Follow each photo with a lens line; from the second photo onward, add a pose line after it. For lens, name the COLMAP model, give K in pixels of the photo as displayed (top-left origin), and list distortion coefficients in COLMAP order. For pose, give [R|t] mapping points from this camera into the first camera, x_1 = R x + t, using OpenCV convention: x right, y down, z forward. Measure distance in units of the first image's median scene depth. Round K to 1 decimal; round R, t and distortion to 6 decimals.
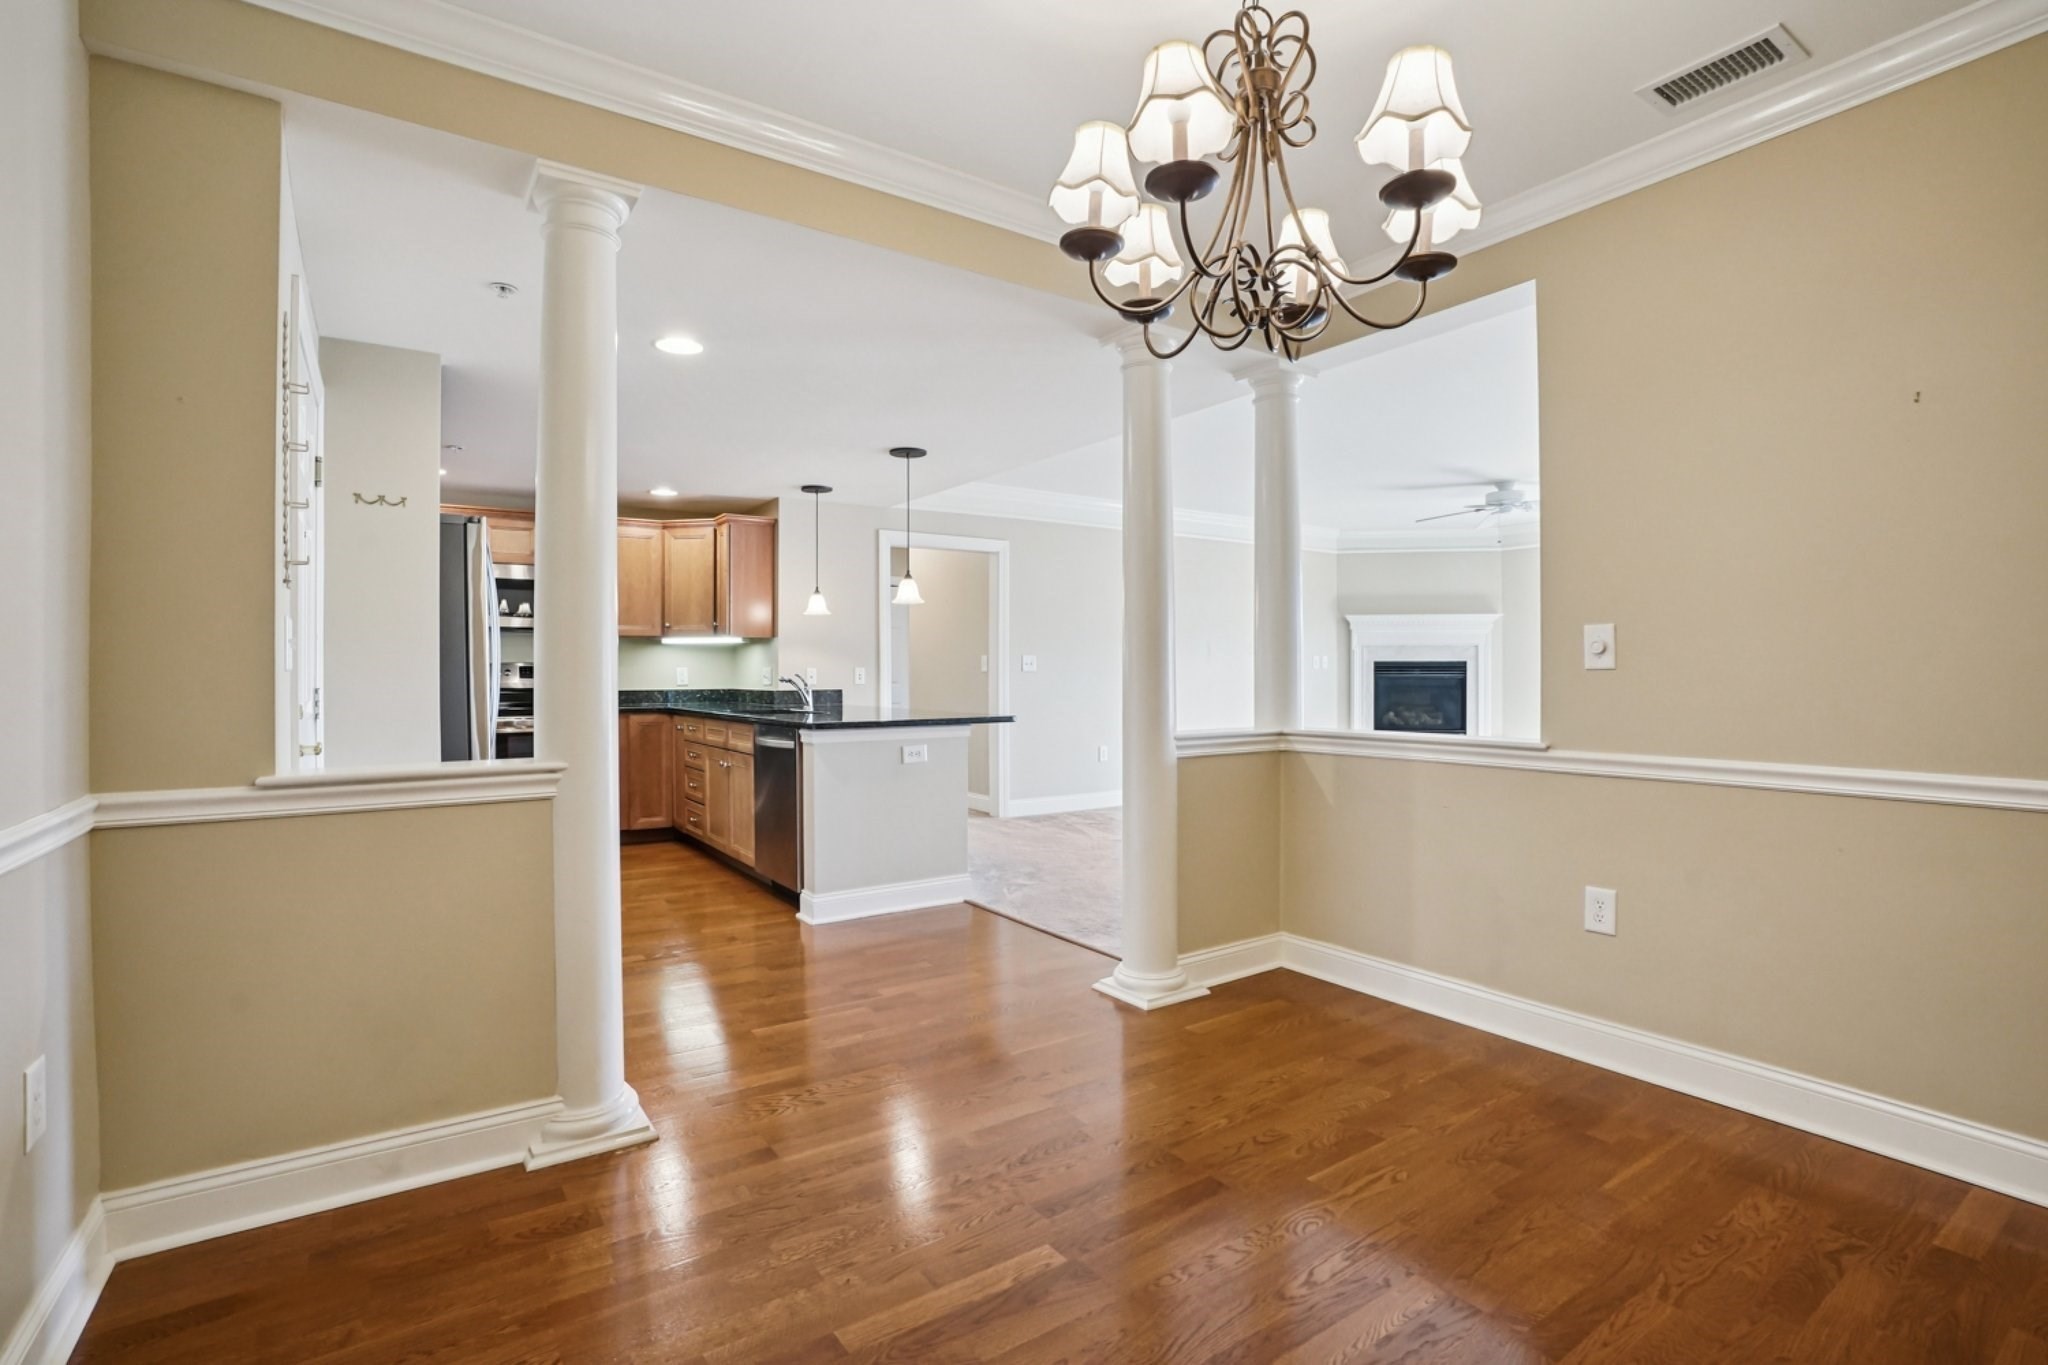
lens RADIAL K [[959.5, 0, 1037.1], [0, 959.5, 671.1], [0, 0, 1]] dist [-0.061932, 0.030437]
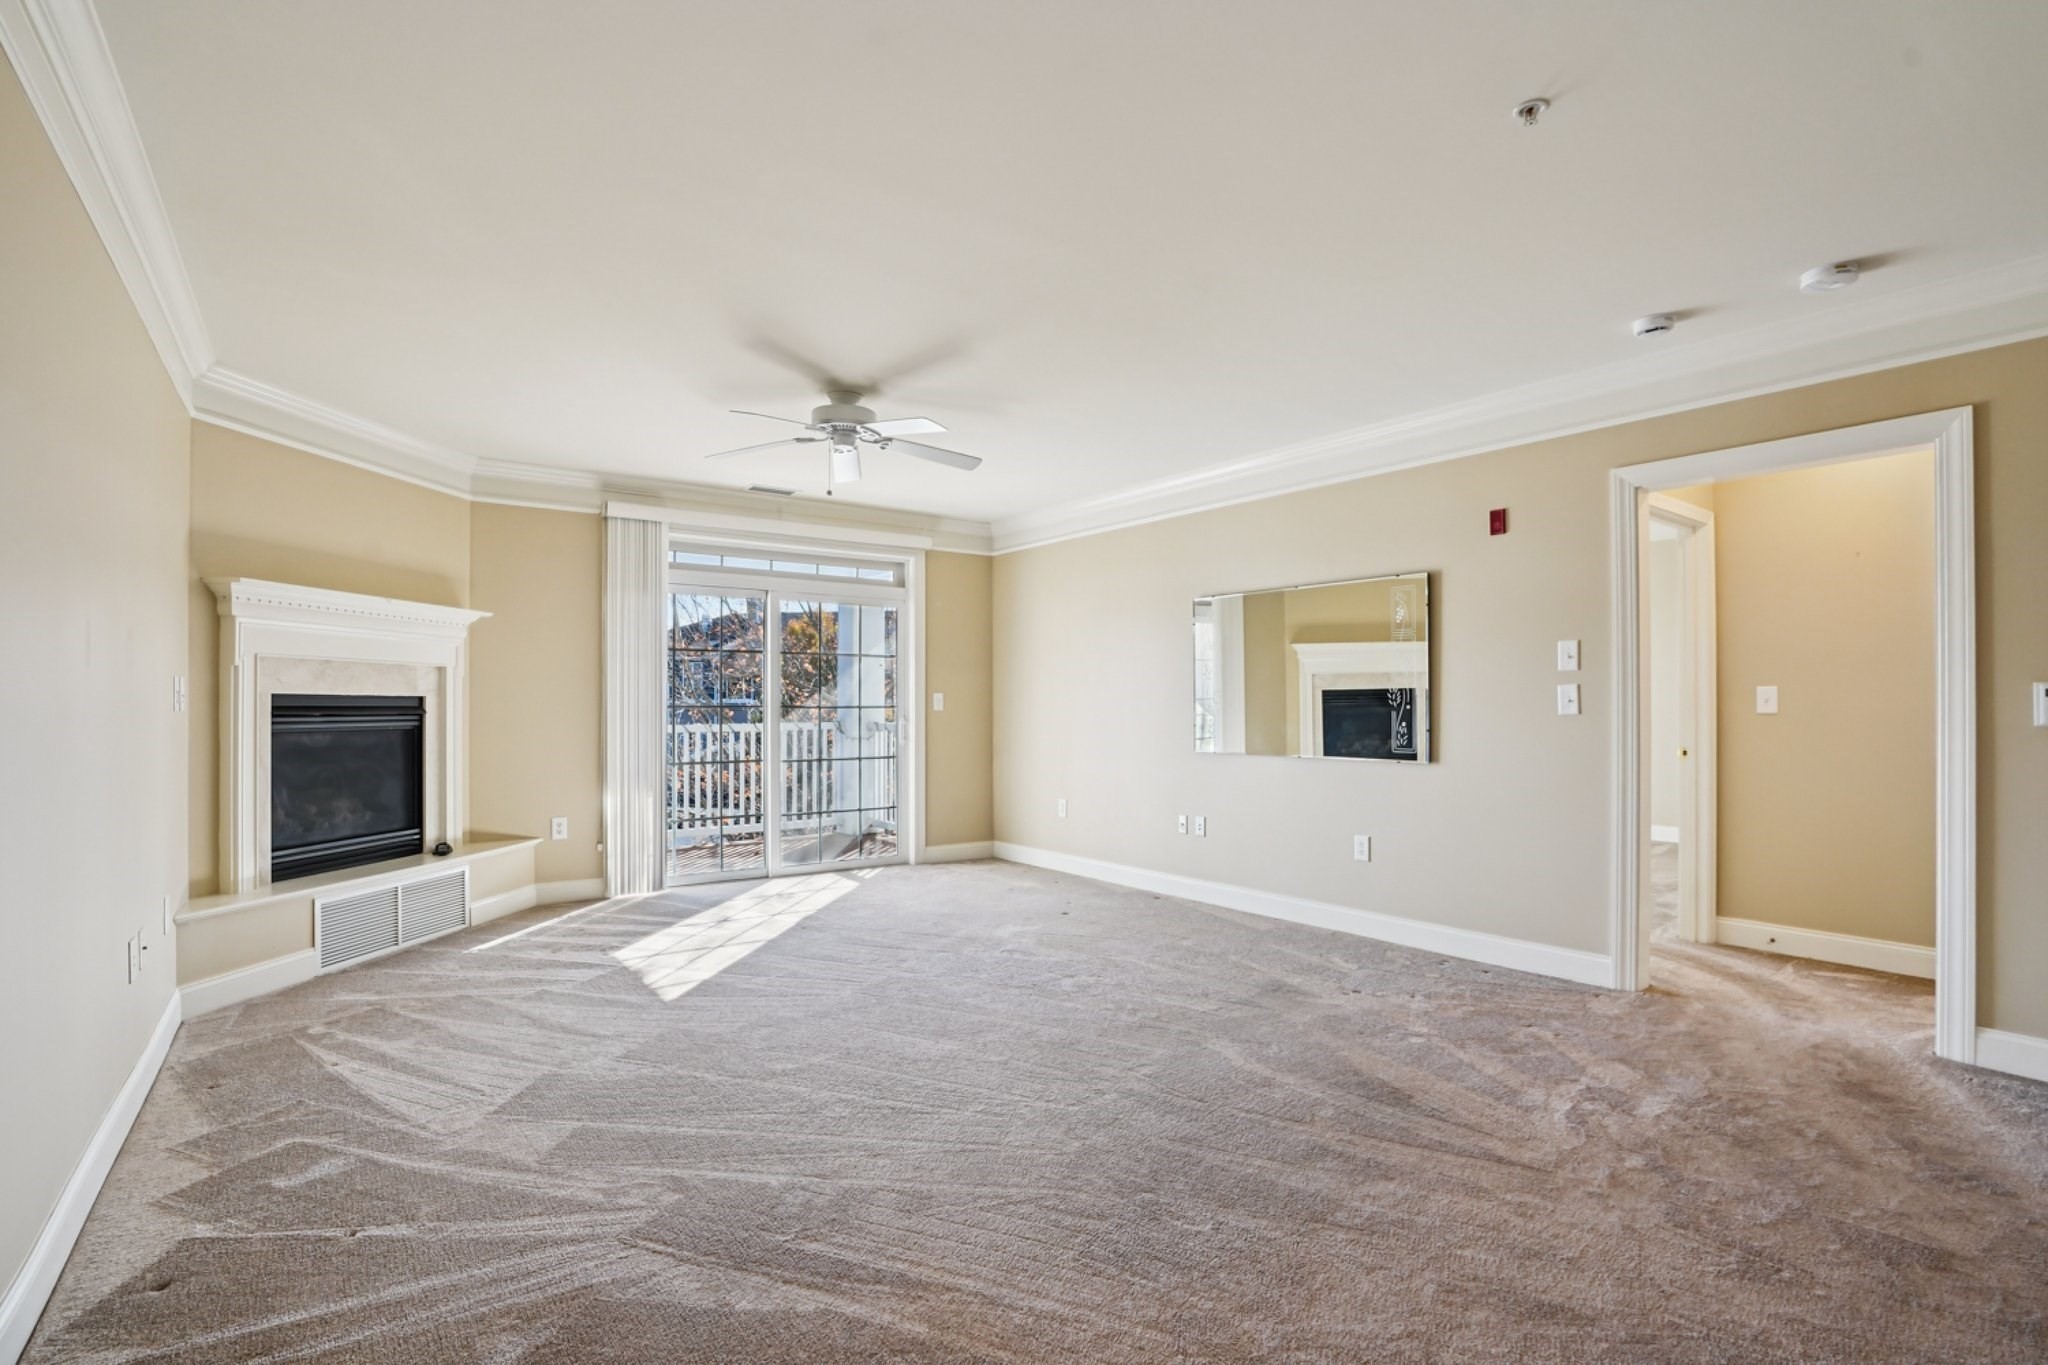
lens RADIAL K [[954.4, 0, 1025.4], [0, 954.4, 705.0], [0, 0, 1]] dist [-0.067466, 0.022454]
pose [[-0.017657, 0.003141, 0.999839, -0.099442], [0.000343, 0.999995, -0.003135, -0.005766], [-0.999844, 0.000288, -0.017658, 0.998117]]
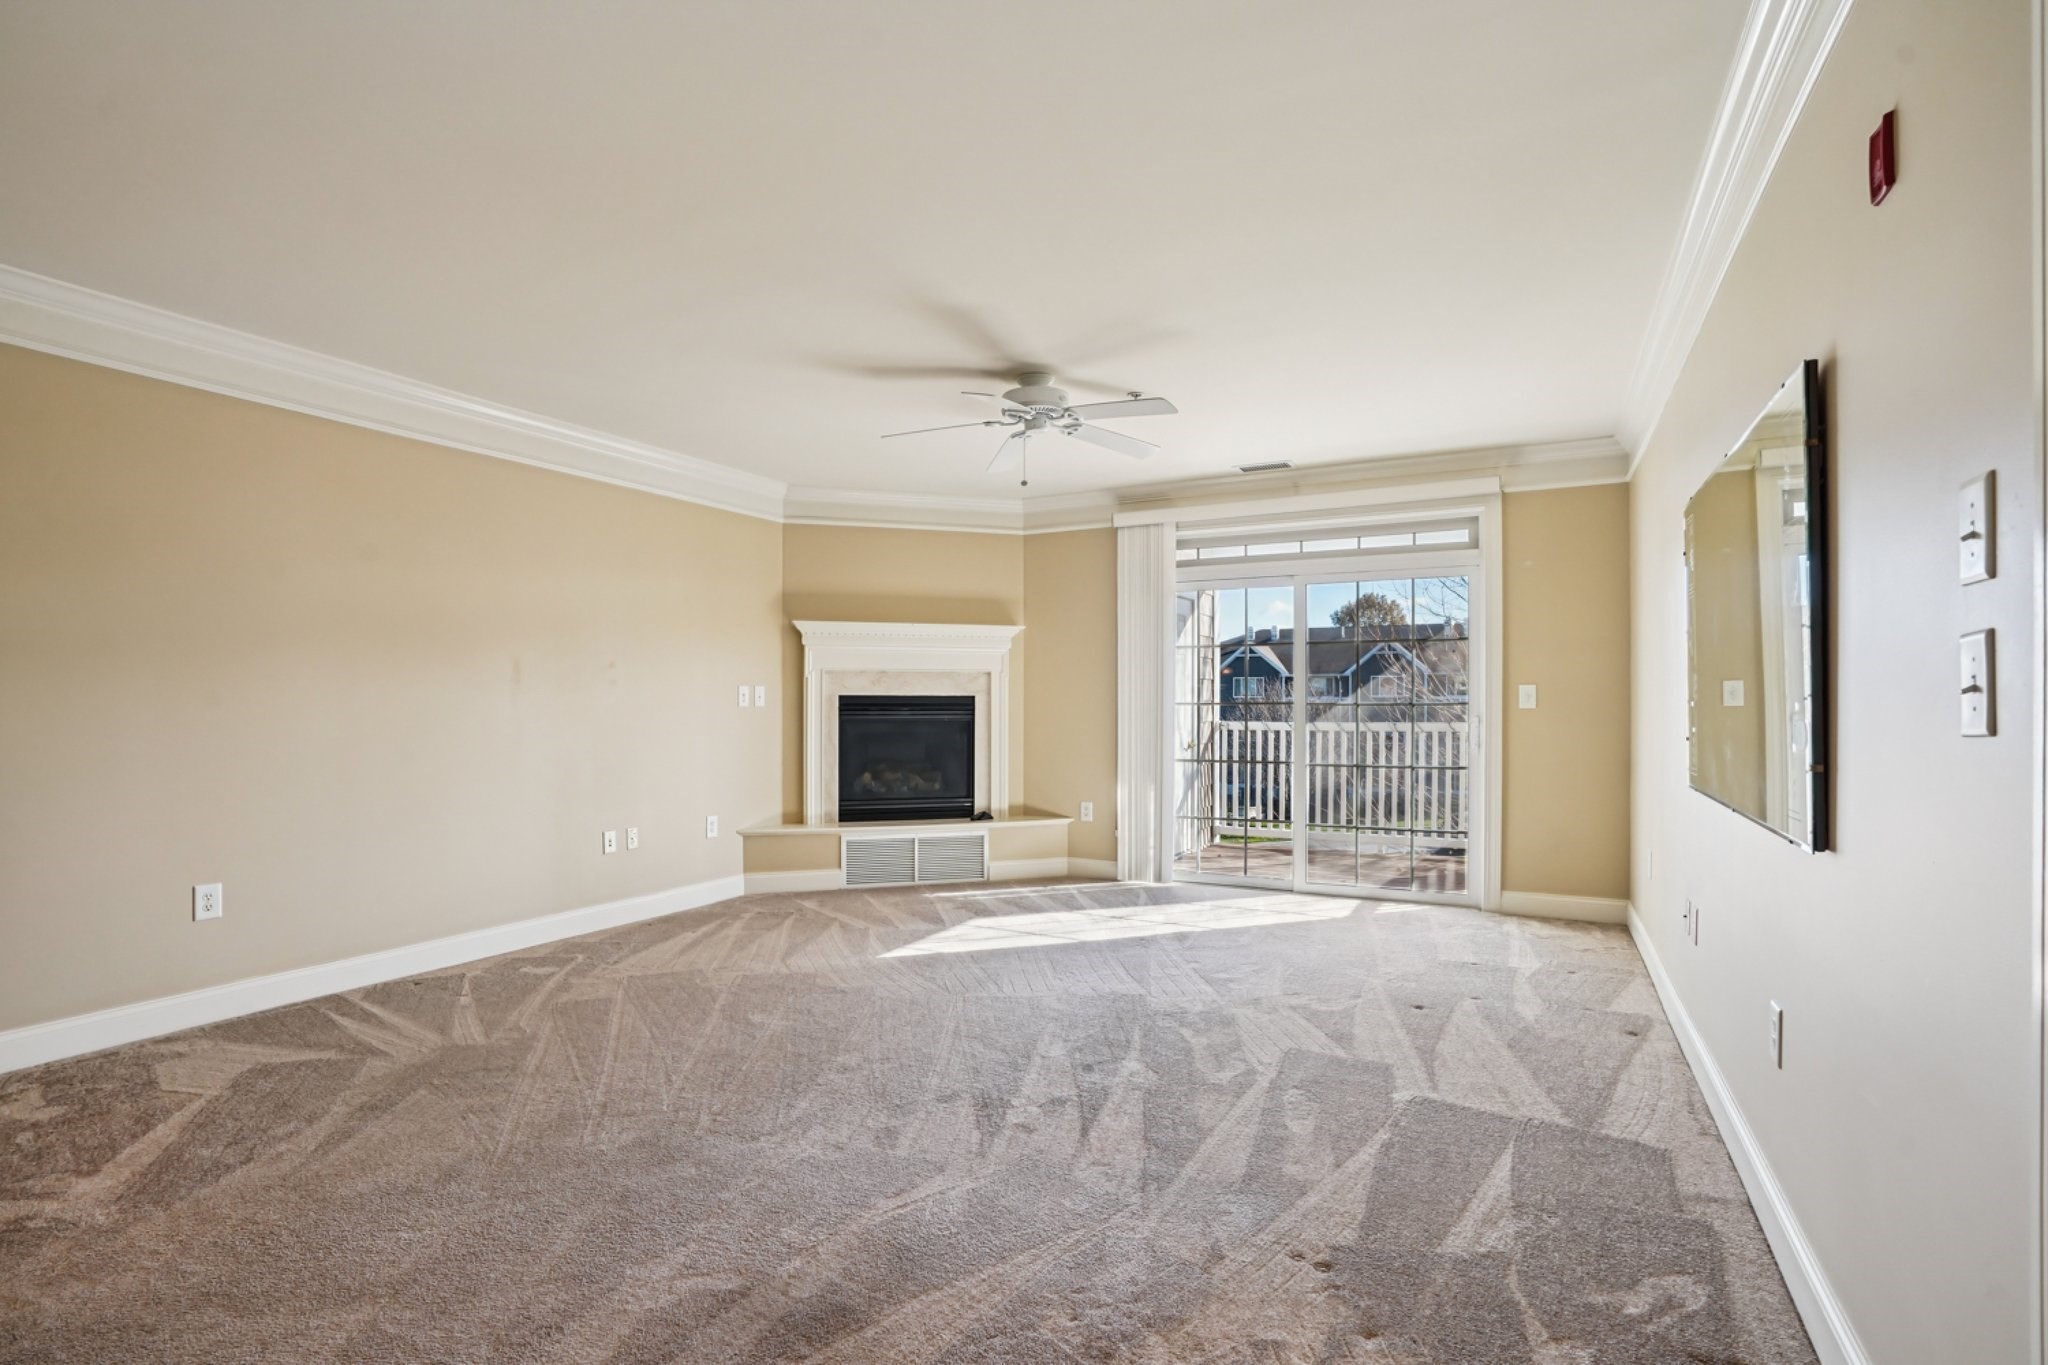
lens RADIAL K [[954.4, 0, 1025.4], [0, 954.4, 705.0], [0, 0, 1]] dist [-0.067466, 0.022454]
pose [[0.896008, -0.000007, 0.444038, 0.271312], [-0.000748, 0.999999, 0.001525, -0.007060], [-0.444038, -0.001699, 0.896006, 0.555528]]
